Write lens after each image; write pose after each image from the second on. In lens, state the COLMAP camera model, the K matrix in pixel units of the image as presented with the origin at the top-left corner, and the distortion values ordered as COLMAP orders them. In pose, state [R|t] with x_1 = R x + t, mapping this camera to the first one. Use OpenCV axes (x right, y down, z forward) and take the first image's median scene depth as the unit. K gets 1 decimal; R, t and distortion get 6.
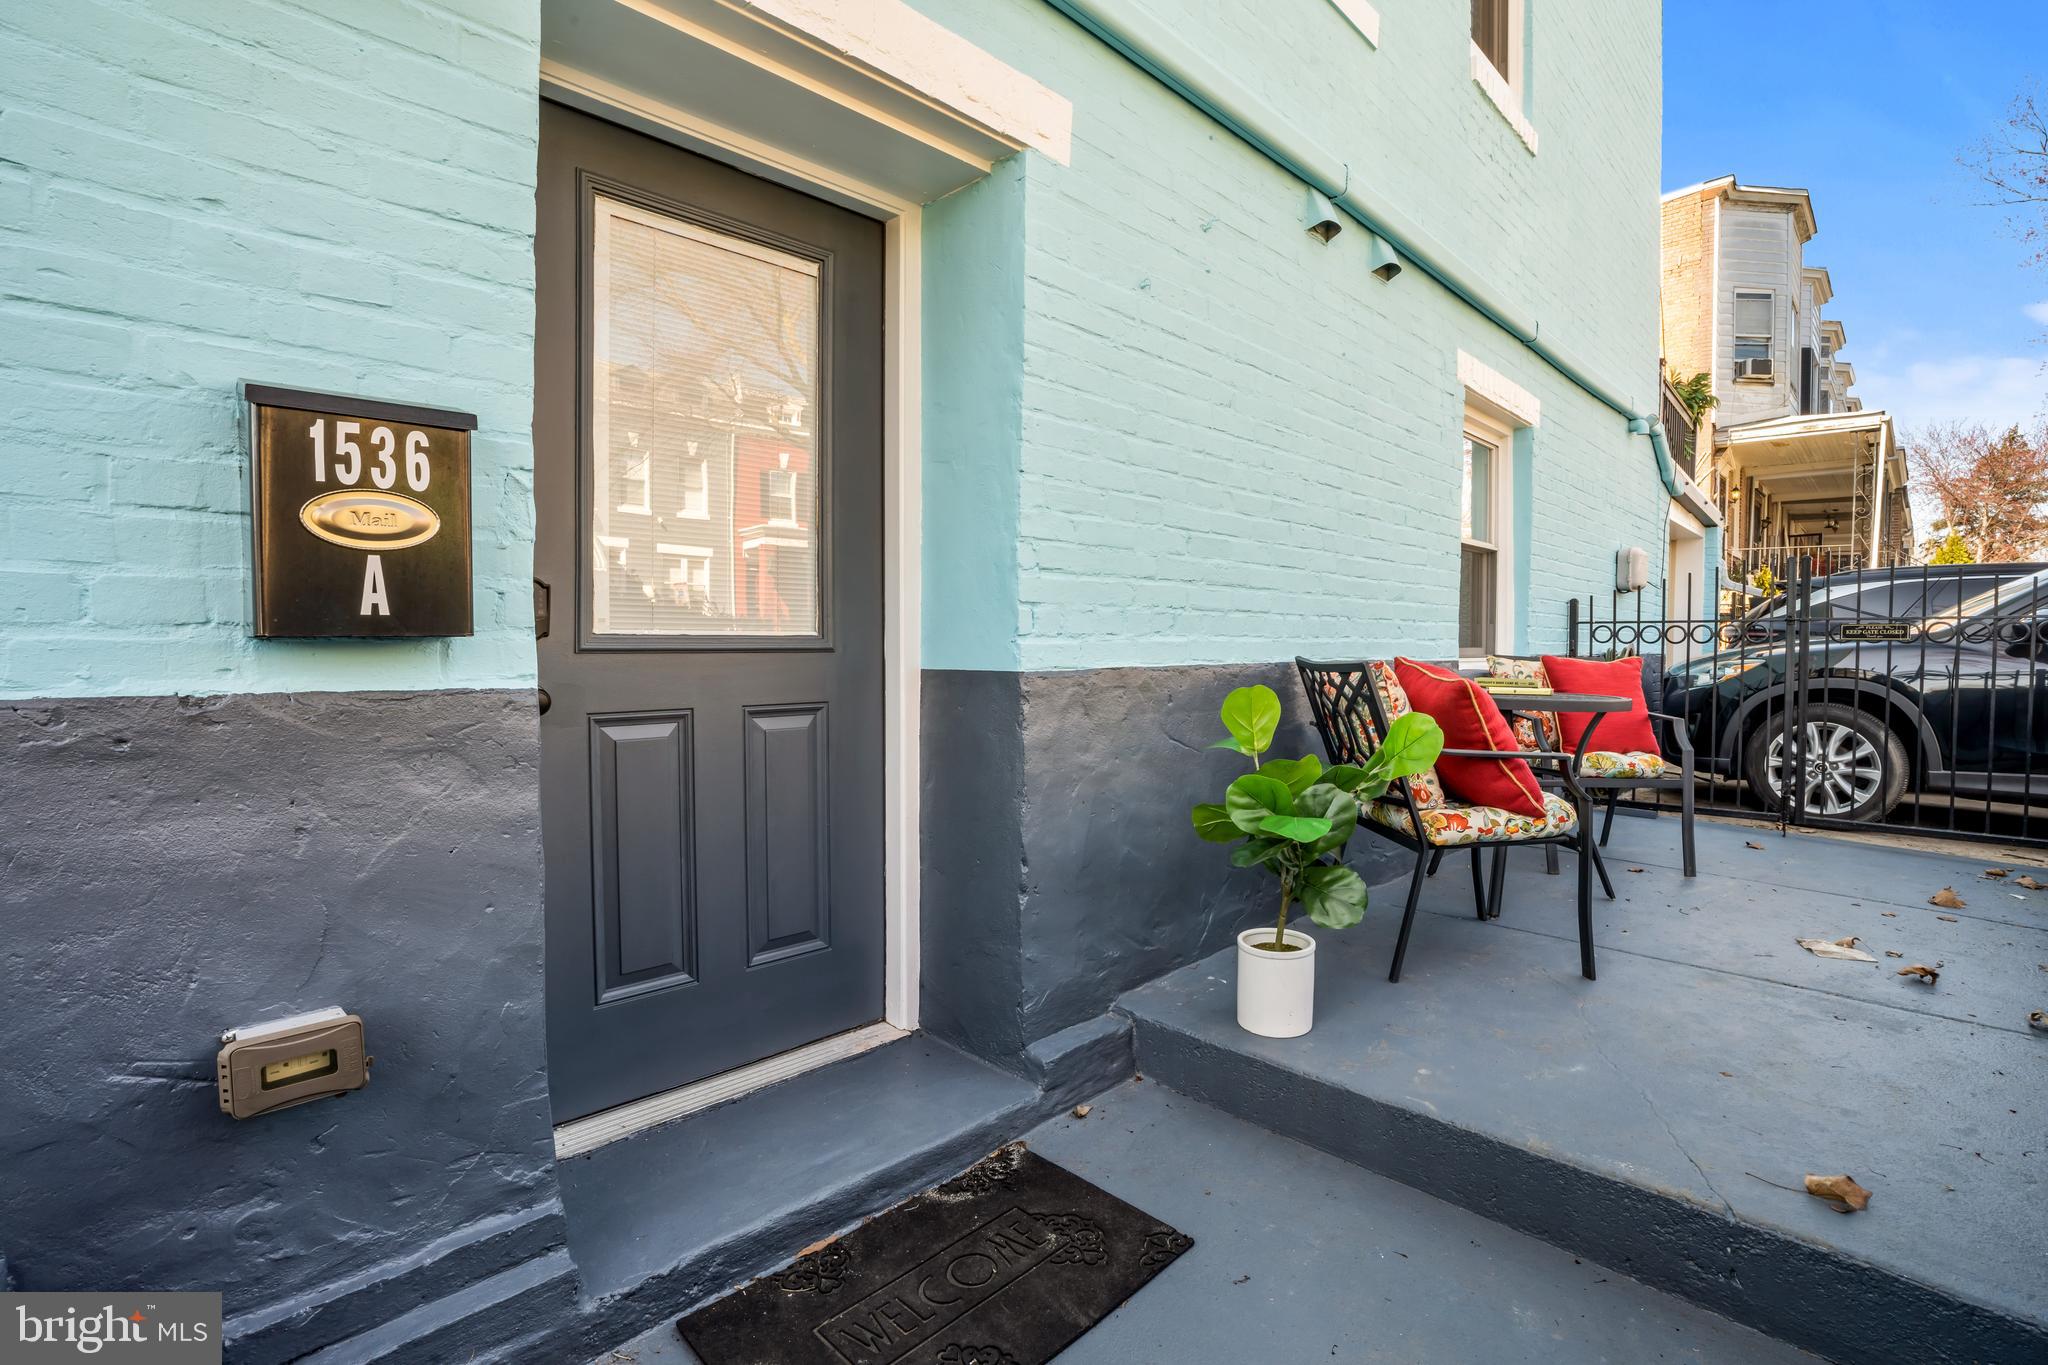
lens RADIAL K [[953.8, 0, 1020.8], [0, 953.8, 653.9], [0, 0, 1]] dist [-0.044550, 0.000342]
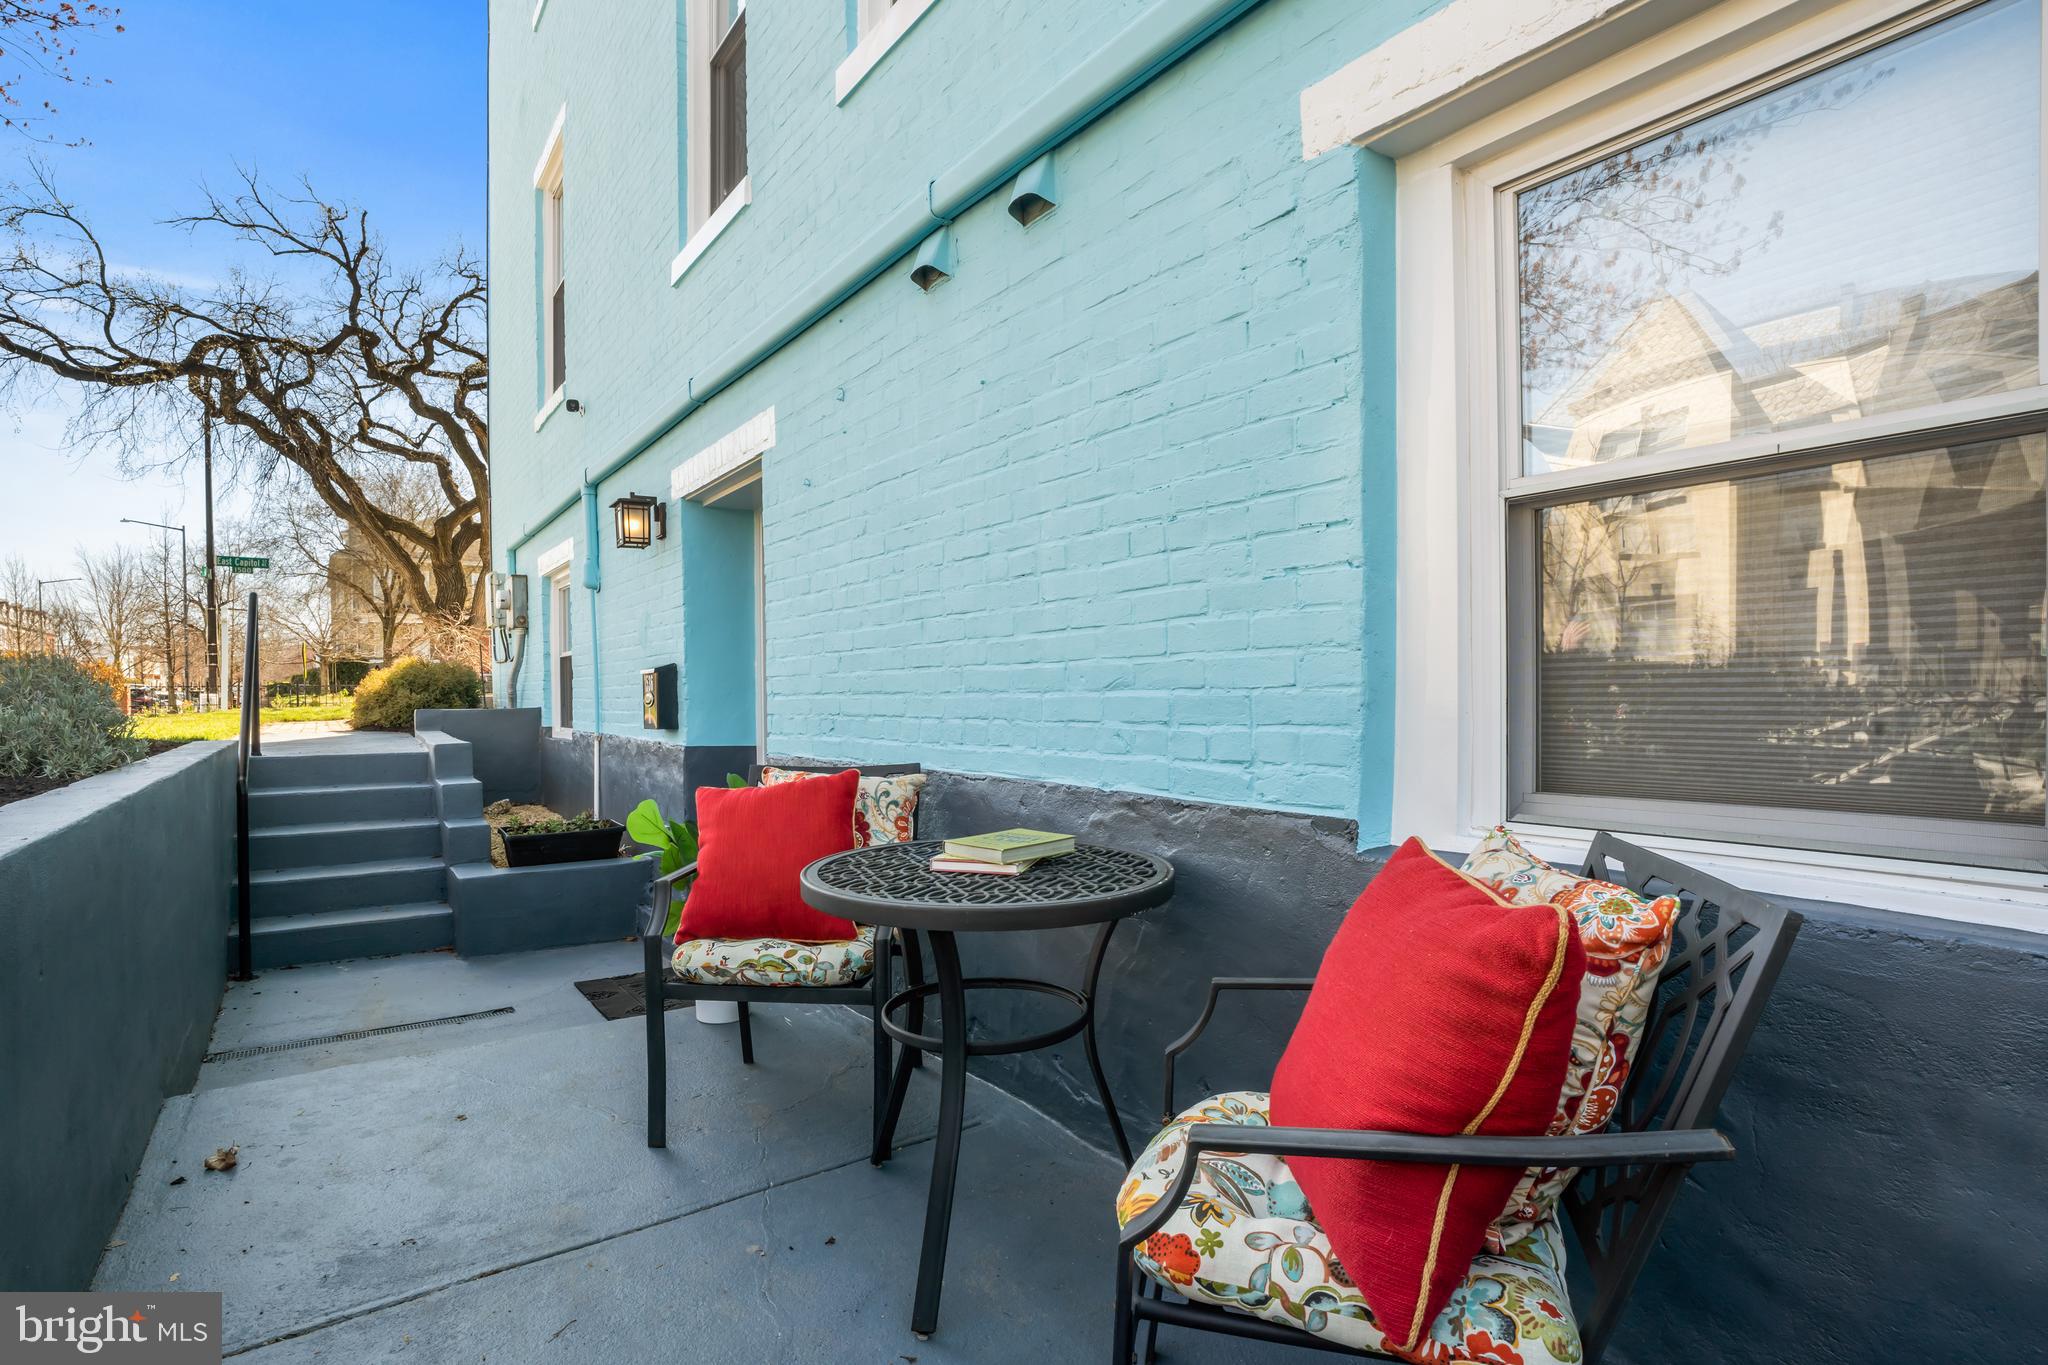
lens RADIAL K [[973.6, 0, 1024.0], [0, 973.6, 682.5], [0, 0, 1]] dist [-0.078924, -0.000145]
pose [[-0.151808, -0.011180, -0.988347, 1.320035], [0.004672, 0.999917, -0.012029, -0.070345], [0.988399, -0.006444, -0.151743, 1.359286]]
